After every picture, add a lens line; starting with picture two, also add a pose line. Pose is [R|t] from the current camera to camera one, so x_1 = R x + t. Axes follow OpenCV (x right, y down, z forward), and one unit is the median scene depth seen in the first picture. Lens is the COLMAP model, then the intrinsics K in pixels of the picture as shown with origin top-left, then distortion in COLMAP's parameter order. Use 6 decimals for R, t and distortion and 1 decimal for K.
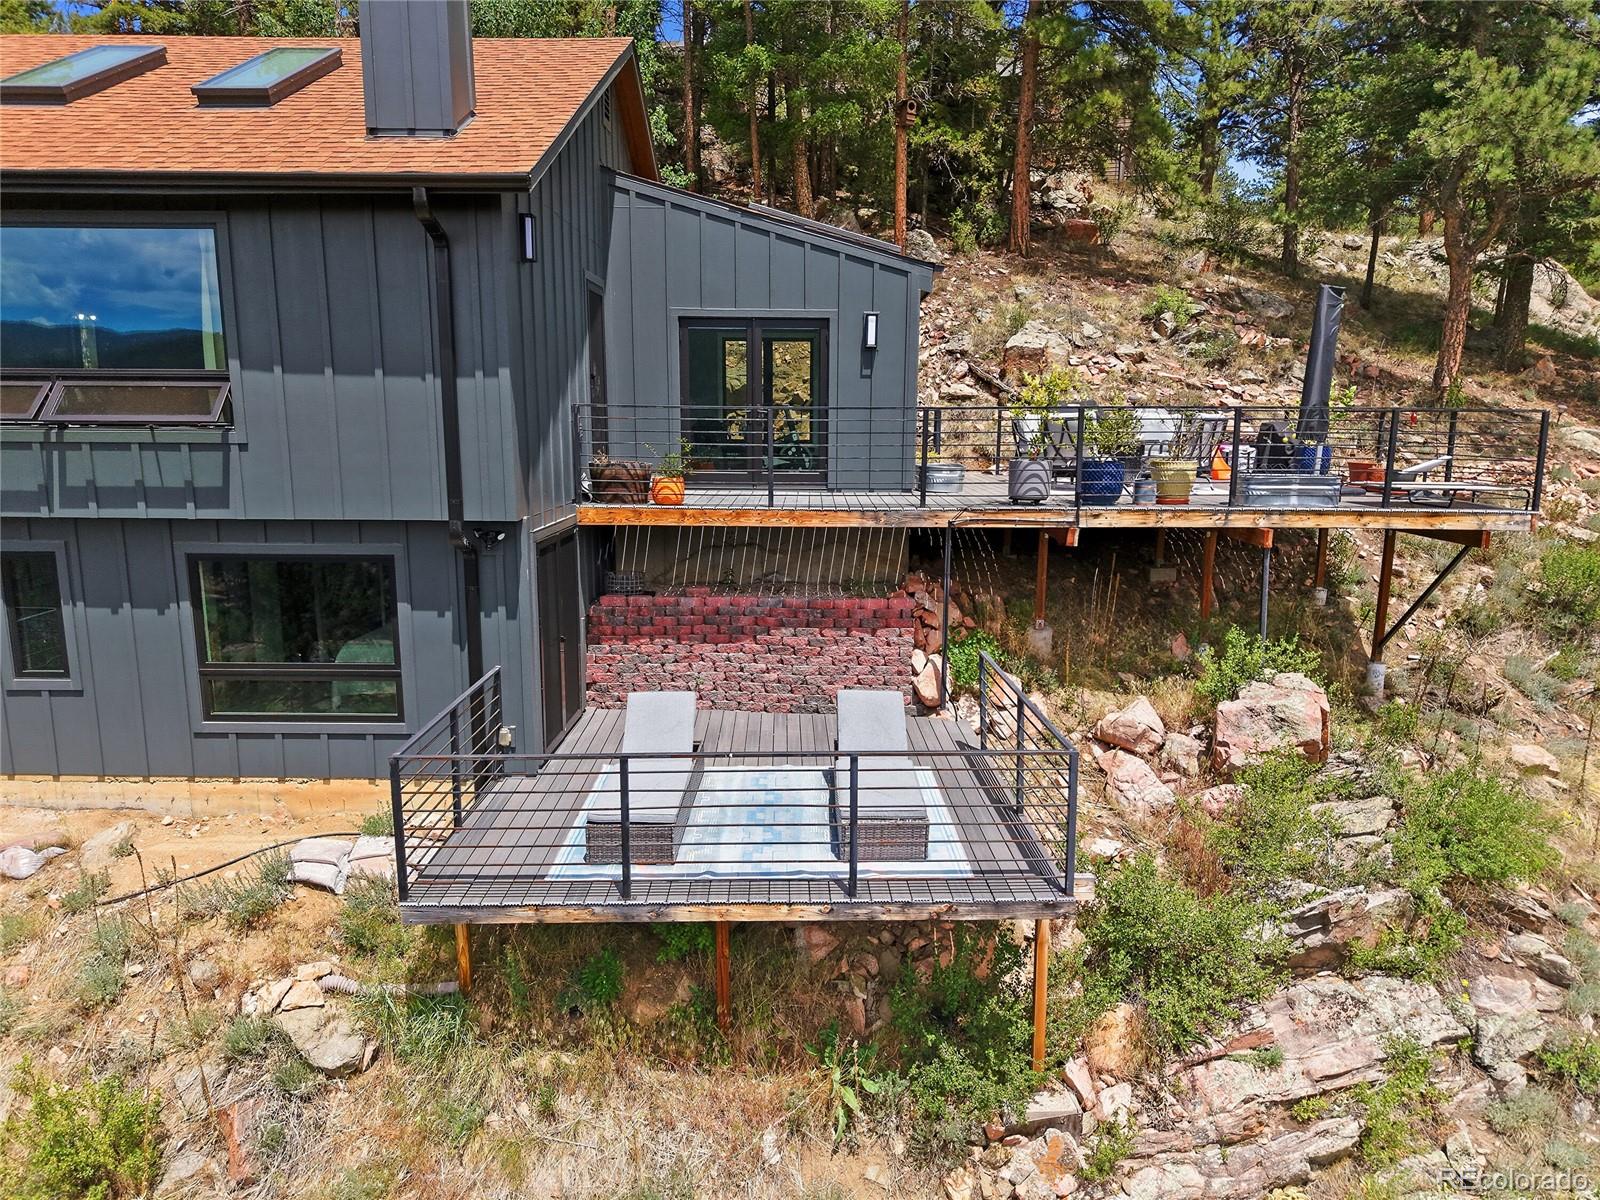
lens RADIAL K [[1060.5, 0, 803.6], [0, 1060.5, 609.0], [0, 0, 1]] dist [0.001278, -0.005718]
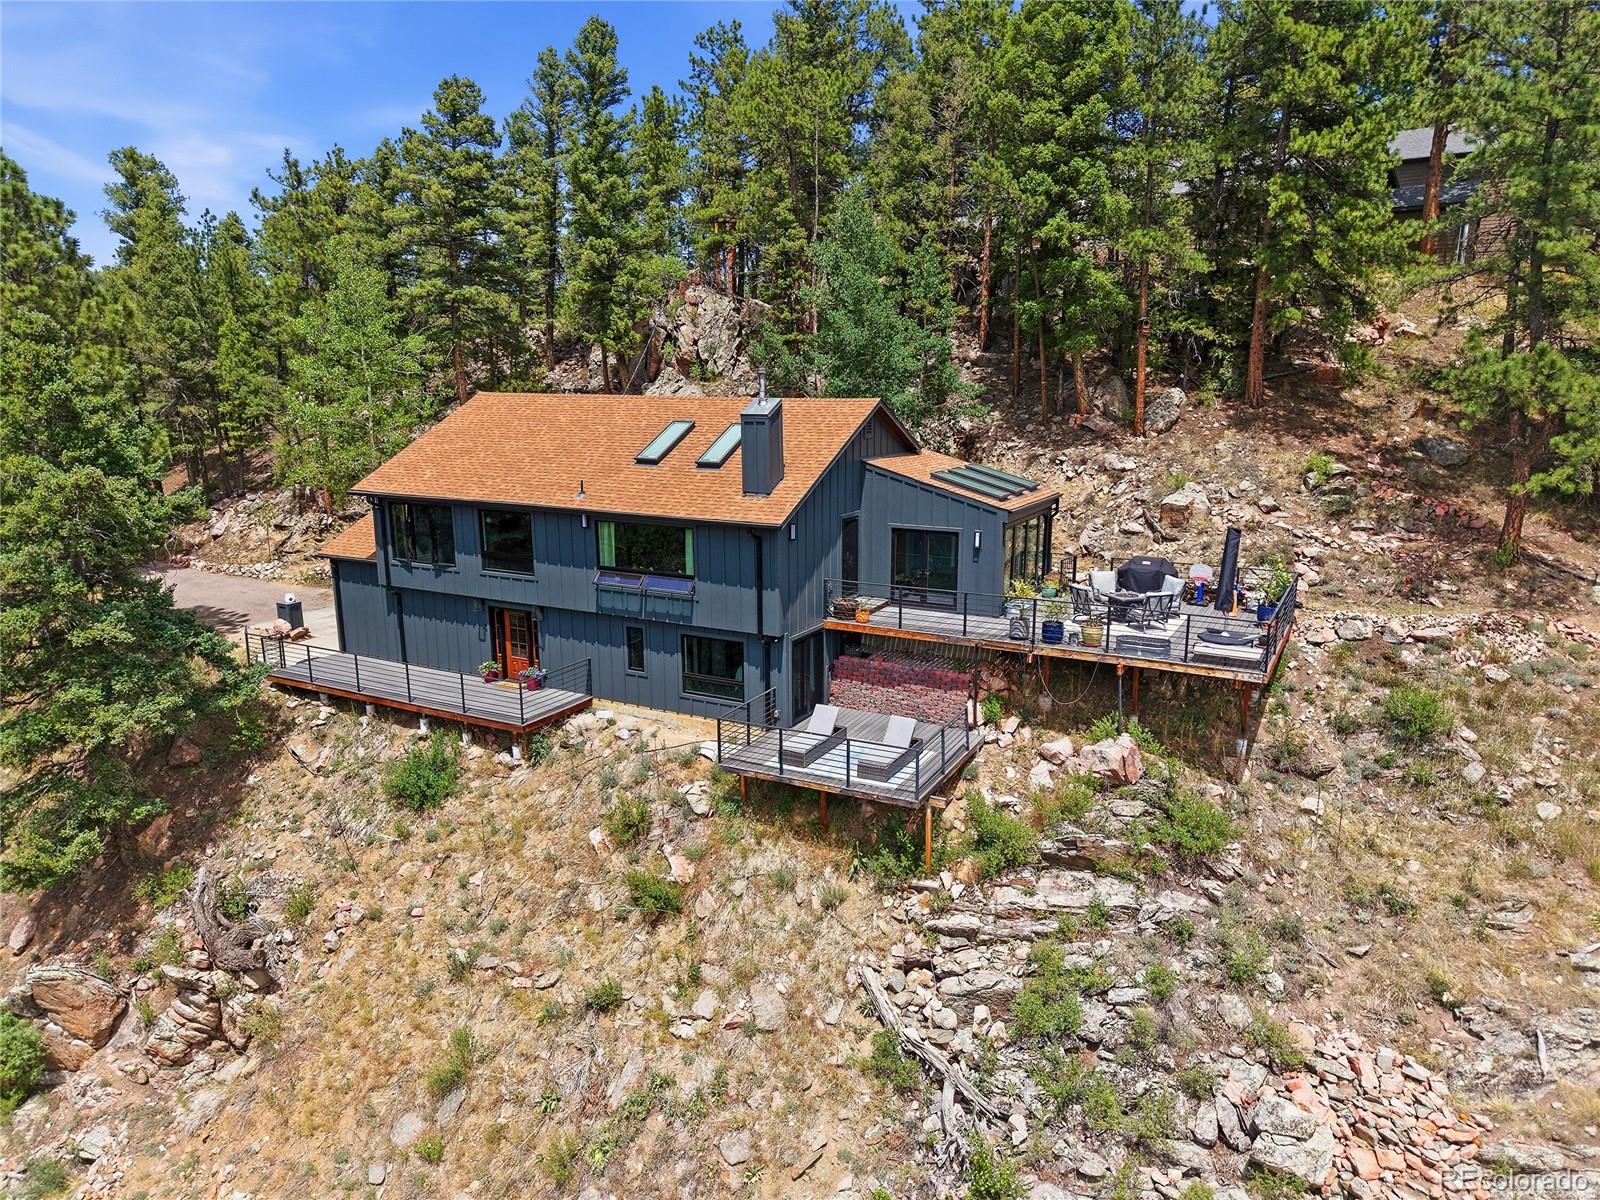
lens RADIAL K [[1060.5, 0, 803.6], [0, 1060.5, 609.0], [0, 0, 1]] dist [0.001278, -0.005718]
pose [[0.876665, 0.096479, -0.471328, 1.079876], [-0.077563, 0.995213, 0.059450, -0.328010], [0.474807, -0.015560, 0.879952, -1.387972]]
